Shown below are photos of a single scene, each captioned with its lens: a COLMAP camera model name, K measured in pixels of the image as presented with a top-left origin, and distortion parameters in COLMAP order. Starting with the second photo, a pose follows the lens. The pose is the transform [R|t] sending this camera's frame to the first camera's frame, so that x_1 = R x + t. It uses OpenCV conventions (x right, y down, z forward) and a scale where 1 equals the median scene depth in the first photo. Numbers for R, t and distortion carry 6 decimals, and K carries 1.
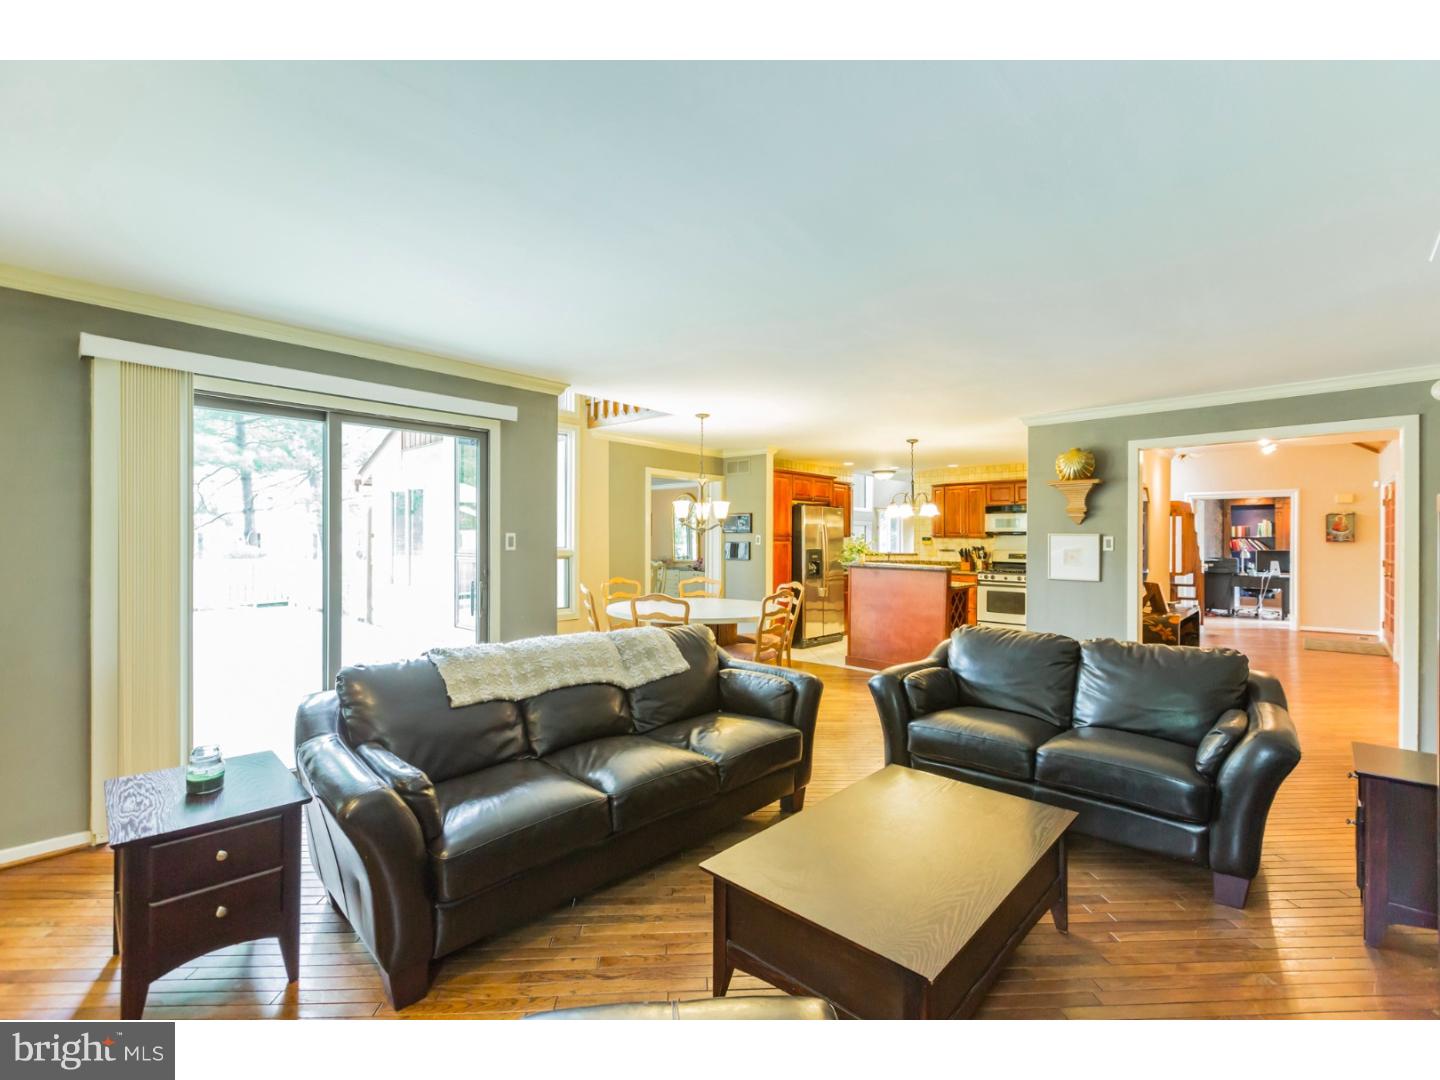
lens RADIAL K [[647.3, 0, 727.8], [0, 647.3, 541.8], [0, 0, 1]] dist [-0.001818, -0.000030]
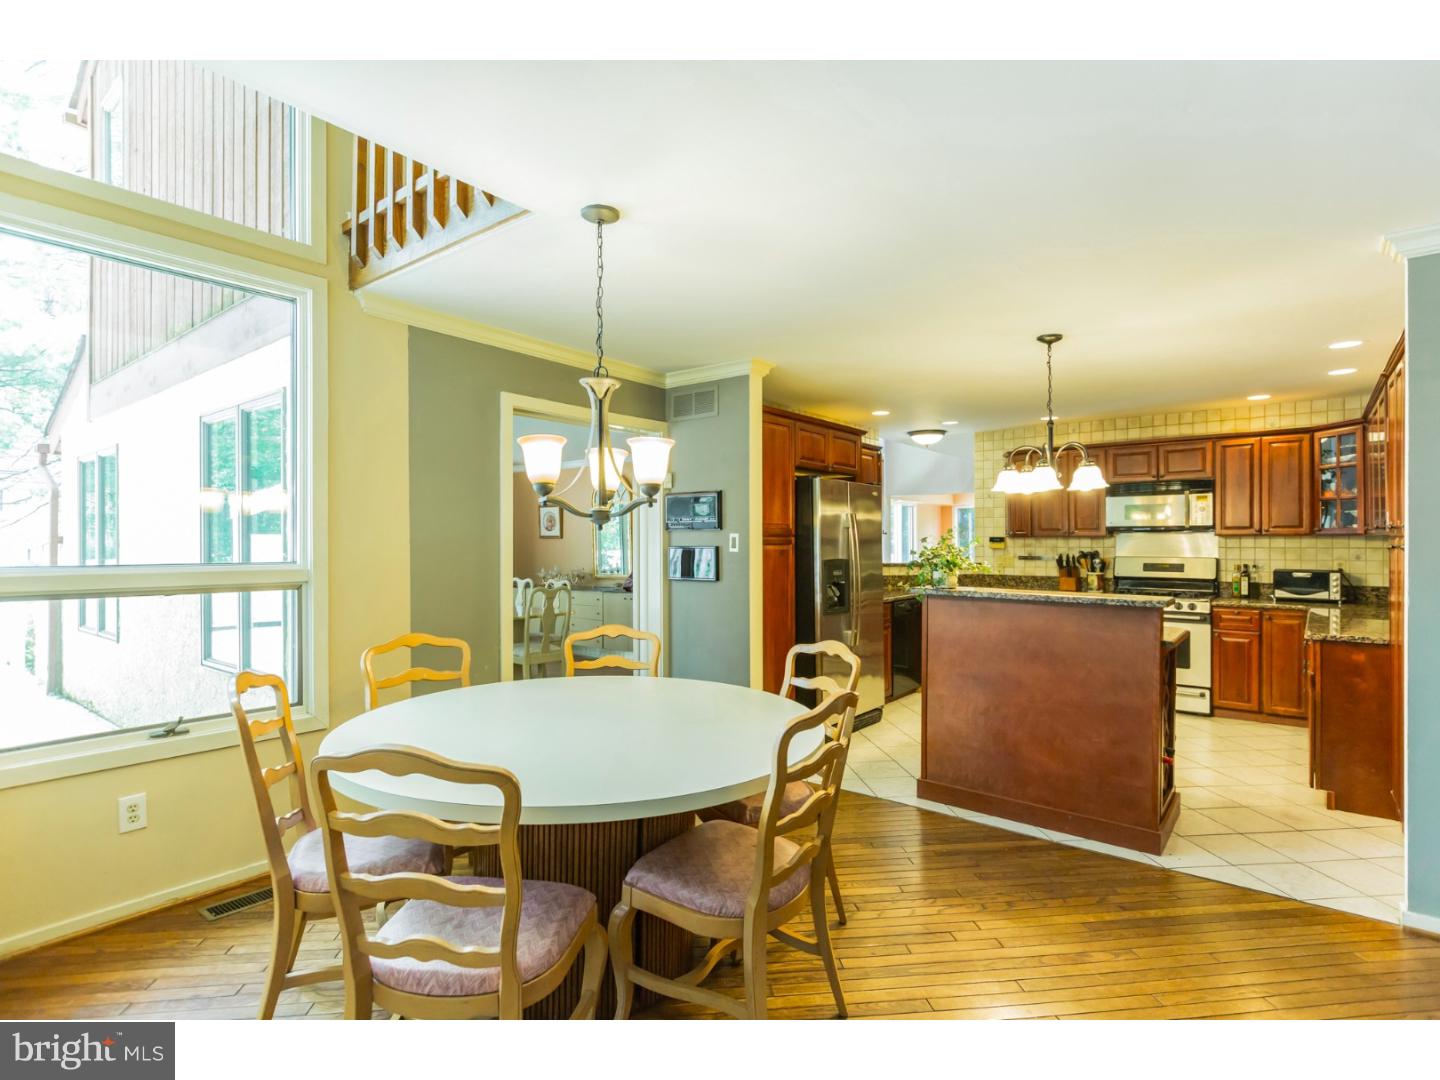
lens RADIAL K [[727.2, 0, 720.0], [0, 727.2, 540.0], [0, 0, 1]] dist [-0.017856, -0.001038]
pose [[0.998653, -0.006679, 0.051449, 0.005472], [0.007140, 0.999936, -0.008785, 0.000138], [-0.051387, 0.009140, 0.998637, 0.383859]]
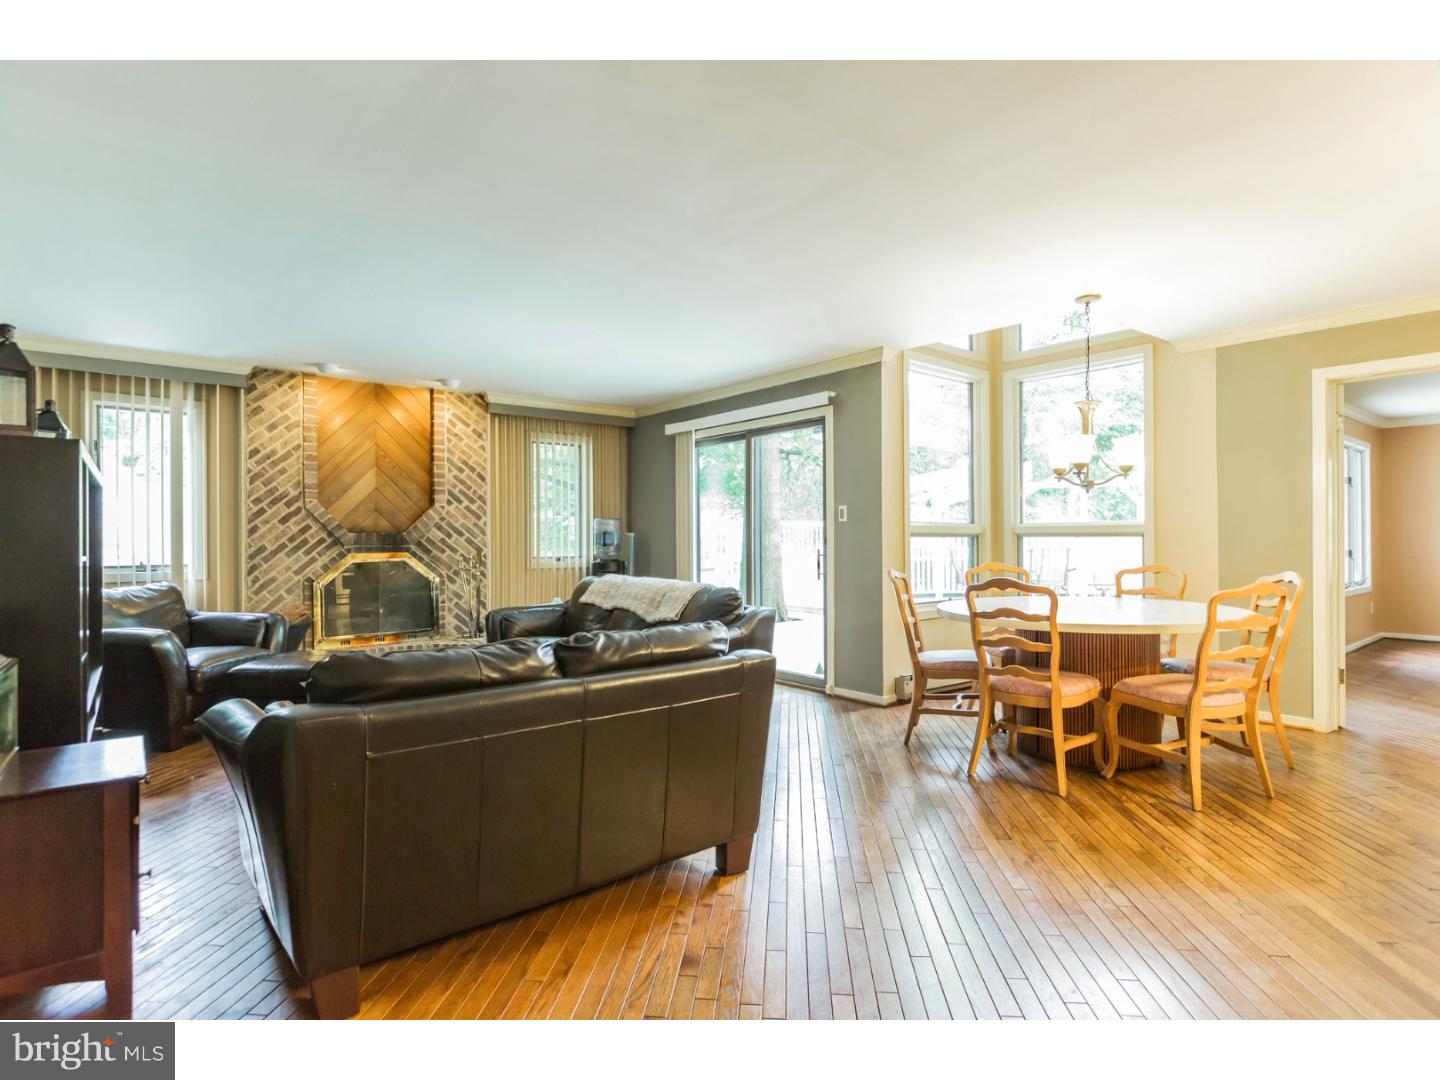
lens RADIAL K [[727.2, 0, 720.0], [0, 727.2, 540.0], [0, 0, 1]] dist [-0.017856, -0.001038]
pose [[-0.155909, -0.002379, -0.987769, 0.478413], [-0.002885, 0.999994, -0.001953, 0.025239], [0.987767, 0.002545, -0.155914, 0.520613]]
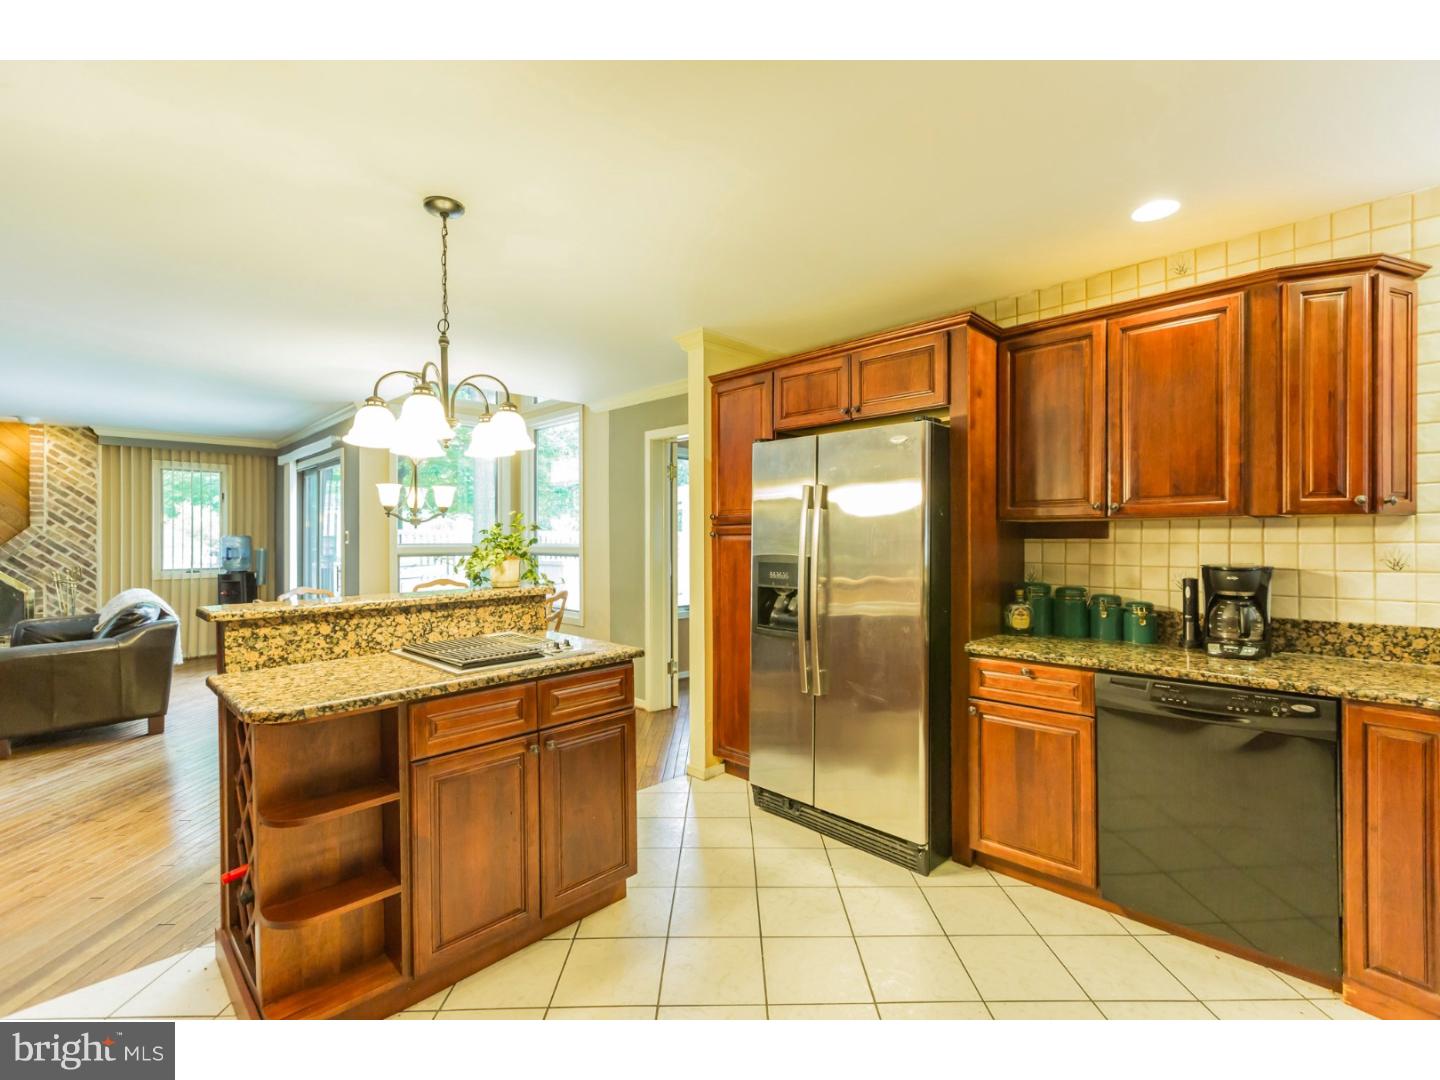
lens RADIAL K [[647.3, 0, 727.8], [0, 647.3, 541.8], [0, 0, 1]] dist [-0.001818, -0.000030]
pose [[-0.044805, -0.000066, -0.998996, 0.505281], [-0.005208, 0.999986, 0.000167, 0.002836], [0.998982, 0.005210, -0.044805, 0.971571]]
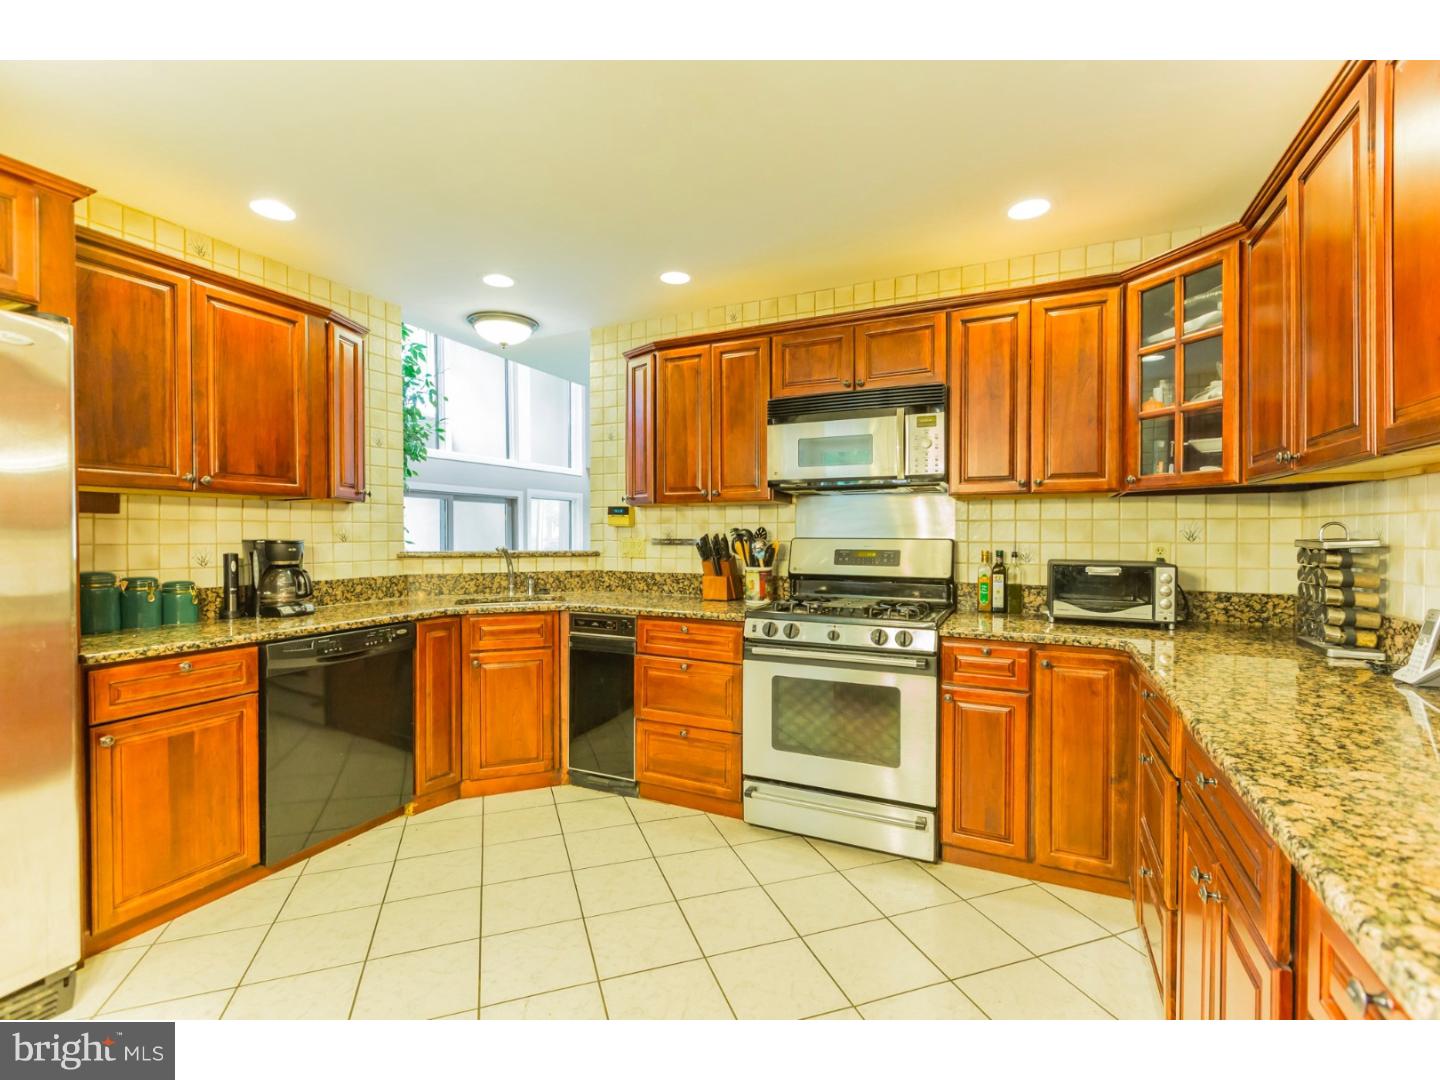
lens RADIAL K [[647.3, 0, 727.8], [0, 647.3, 541.8], [0, 0, 1]] dist [-0.001818, -0.000030]
pose [[0.955080, -0.006076, 0.296285, 0.313593], [0.005011, 0.999978, 0.004356, 0.014221], [-0.296305, -0.002676, 0.955090, 0.773675]]
